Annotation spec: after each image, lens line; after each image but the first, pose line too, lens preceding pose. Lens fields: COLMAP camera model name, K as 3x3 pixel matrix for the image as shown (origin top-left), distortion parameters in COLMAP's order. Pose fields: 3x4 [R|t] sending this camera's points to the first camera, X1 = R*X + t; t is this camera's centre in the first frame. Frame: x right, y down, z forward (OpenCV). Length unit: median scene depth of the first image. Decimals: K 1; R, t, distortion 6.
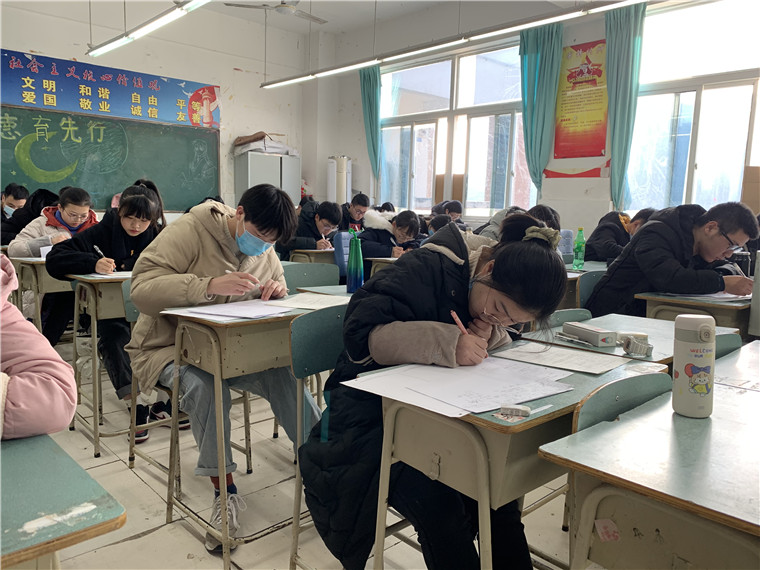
lens RADIAL K [[586.0, 0, 380.0], [0, 586.0, 285.0], [0, 0, 1]] dist [-0.003993, -0.002125]
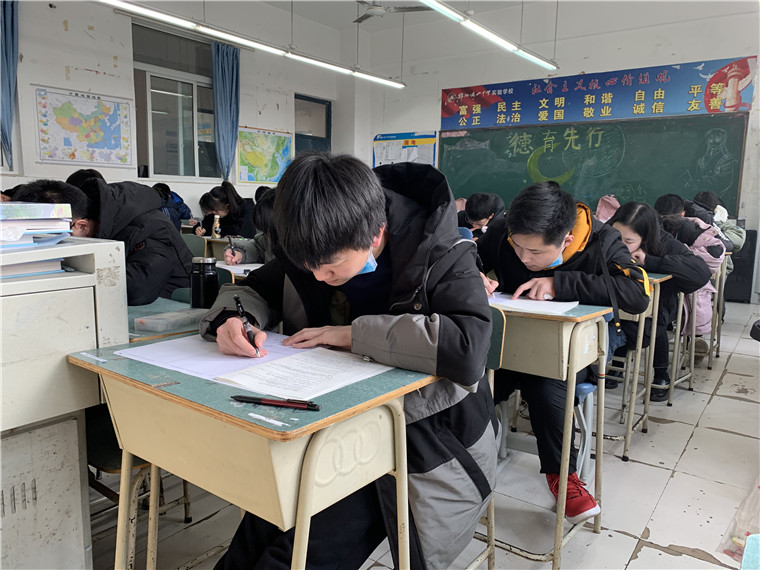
lens RADIAL K [[586.0, 0, 380.0], [0, 586.0, 285.0], [0, 0, 1]] dist [-0.003993, -0.002125]
pose [[0.172509, 0.121563, -0.977478, 0.495076], [-0.145343, 0.984634, 0.096802, -0.048886], [0.974226, 0.125370, 0.187526, 0.465742]]
